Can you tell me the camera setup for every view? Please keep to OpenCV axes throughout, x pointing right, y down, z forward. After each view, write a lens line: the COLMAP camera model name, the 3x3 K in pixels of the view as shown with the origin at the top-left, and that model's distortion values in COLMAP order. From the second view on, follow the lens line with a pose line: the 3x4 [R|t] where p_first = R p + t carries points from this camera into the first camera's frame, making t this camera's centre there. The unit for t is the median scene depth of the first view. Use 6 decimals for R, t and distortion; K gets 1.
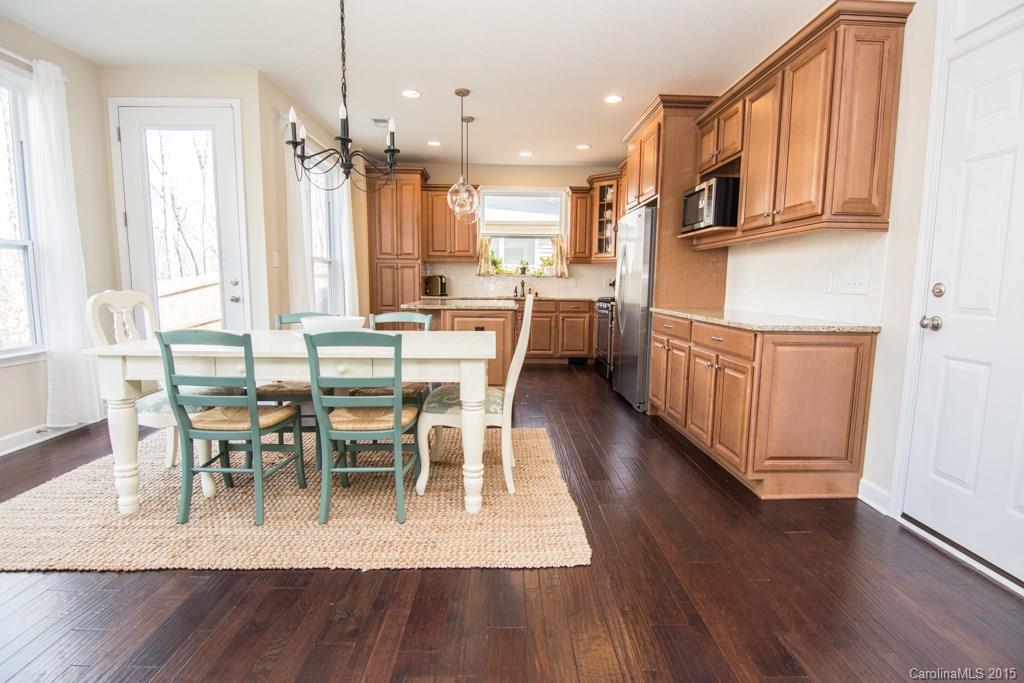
lens RADIAL K [[497.2, 0, 516.2], [0, 497.2, 347.0], [0, 0, 1]] dist [-0.009469, -0.007994]
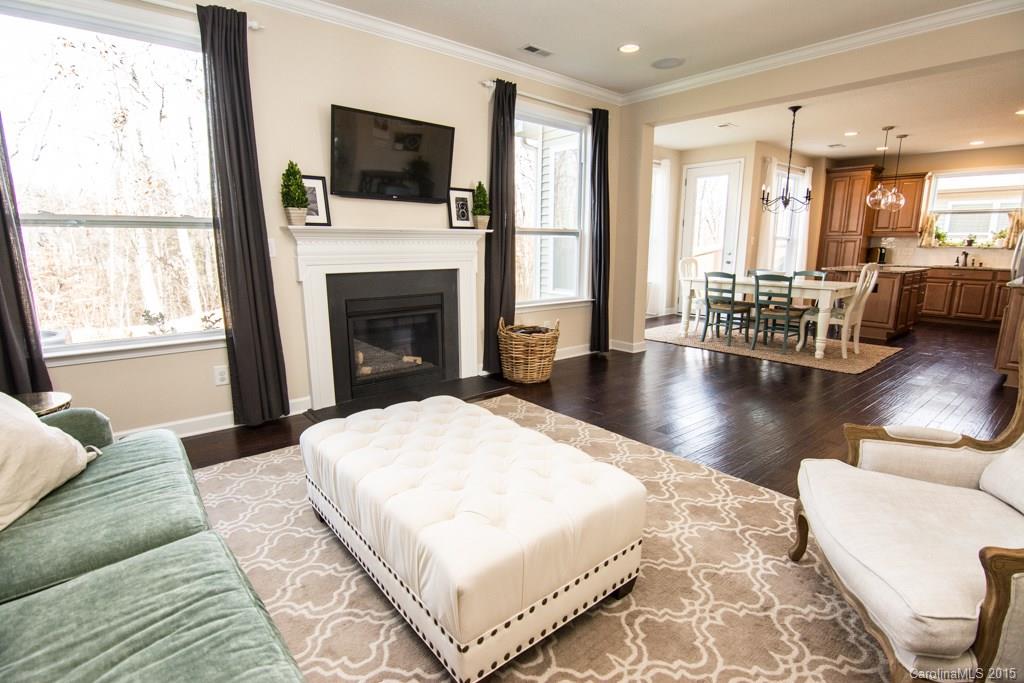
lens RADIAL K [[497.2, 0, 514.8], [0, 497.2, 345.3], [0, 0, 1]] dist [-0.009469, -0.007994]
pose [[0.624409, 0.147056, -0.767130, 0.281950], [-0.095854, 0.989121, 0.111591, 0.055615], [0.775194, 0.003854, 0.631712, -0.548043]]
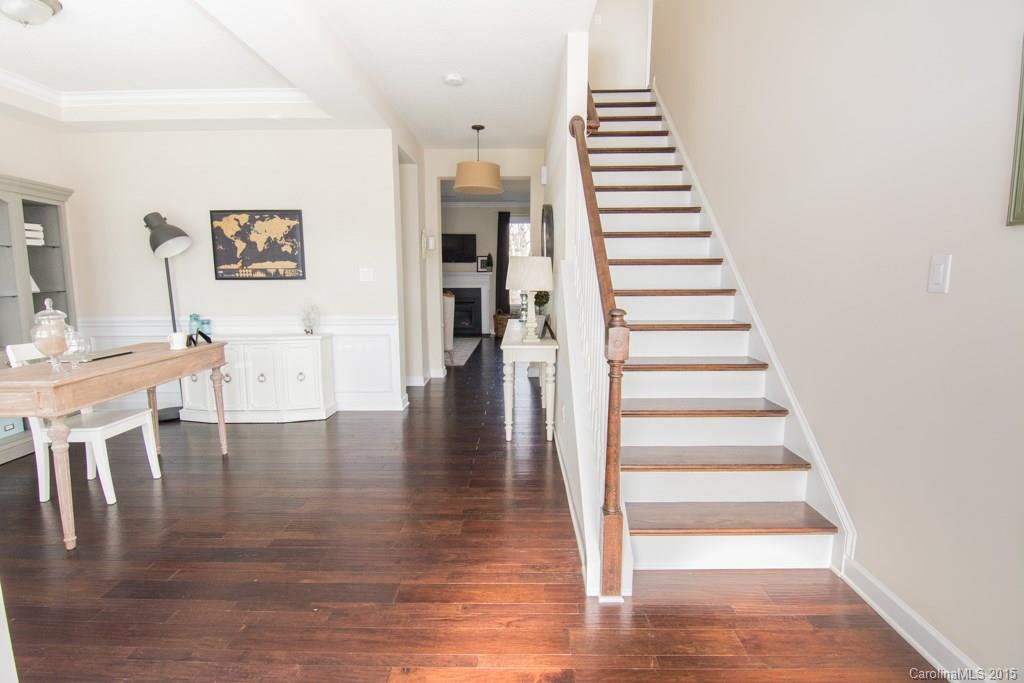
lens RADIAL K [[497.2, 0, 512.1], [0, 497.2, 344.6], [0, 0, 1]] dist [-0.009469, -0.007994]
pose [[-0.048511, 0.126236, -0.990813, 1.329351], [-0.125879, 0.983299, 0.131442, -0.007939], [0.990859, 0.131099, -0.031811, -0.020454]]
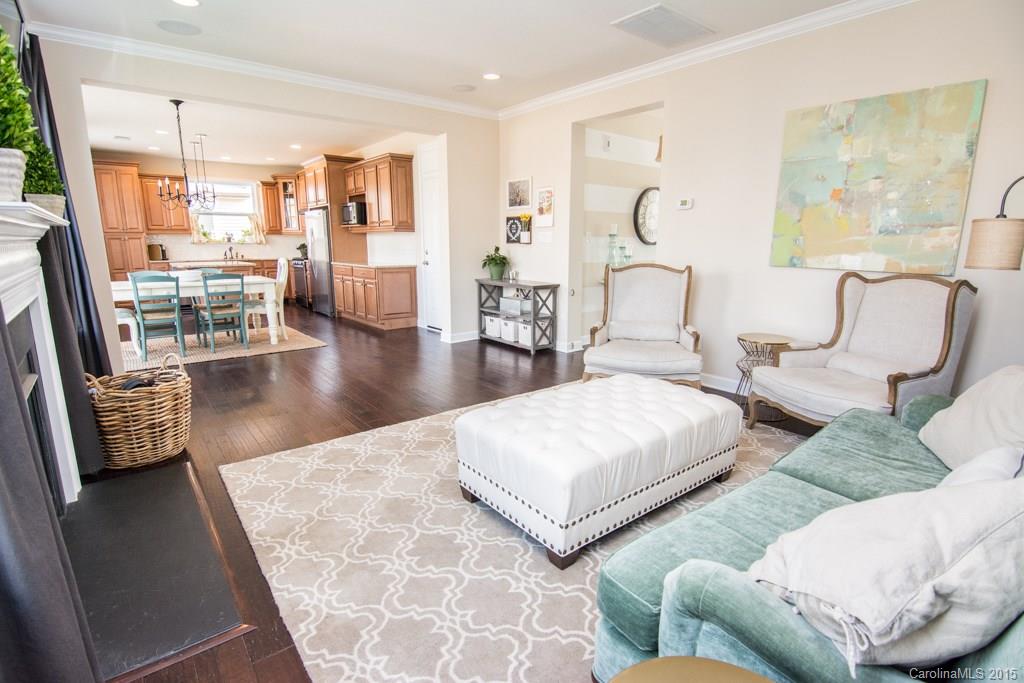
lens RADIAL K [[497.2, 0, 519.3], [0, 497.2, 344.1], [0, 0, 1]] dist [-0.009469, -0.007994]
pose [[0.795799, -0.131851, 0.591032, -0.214018], [0.084609, 0.990644, 0.107077, 0.059695], [-0.599621, -0.035205, 0.799510, -0.645921]]
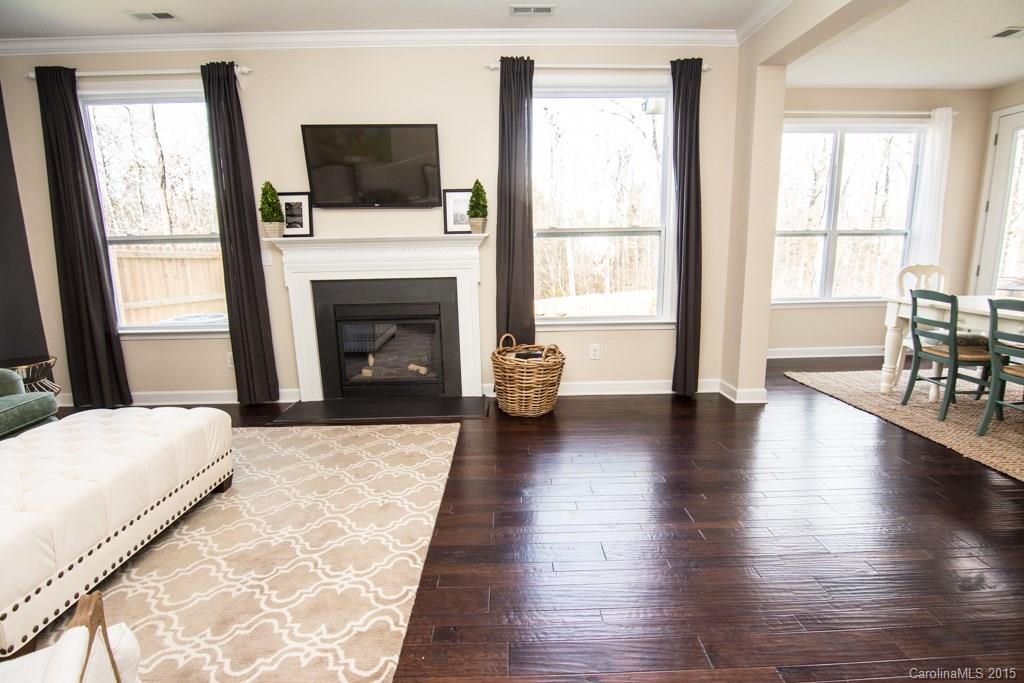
lens RADIAL K [[497.2, 0, 515.4], [0, 497.2, 344.7], [0, 0, 1]] dist [-0.009469, -0.007994]
pose [[-0.002683, 0.181249, -0.983434, 0.323111], [-0.110836, 0.977324, 0.180425, 0.000016], [0.993835, 0.109484, 0.017467, -0.126226]]
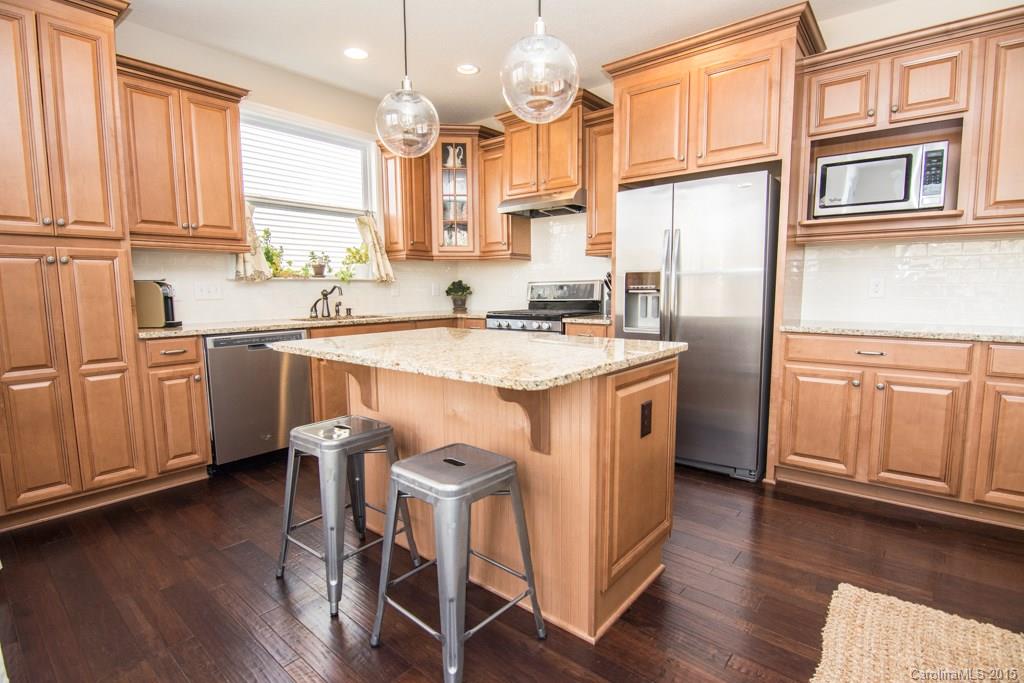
lens RADIAL K [[497.2, 0, 518.8], [0, 497.2, 345.9], [0, 0, 1]] dist [-0.009469, -0.007994]
pose [[0.661797, -0.102555, 0.742635, -0.285882], [0.110615, 0.993115, 0.038571, -0.073961], [-0.741477, 0.056620, 0.668585, 0.517259]]
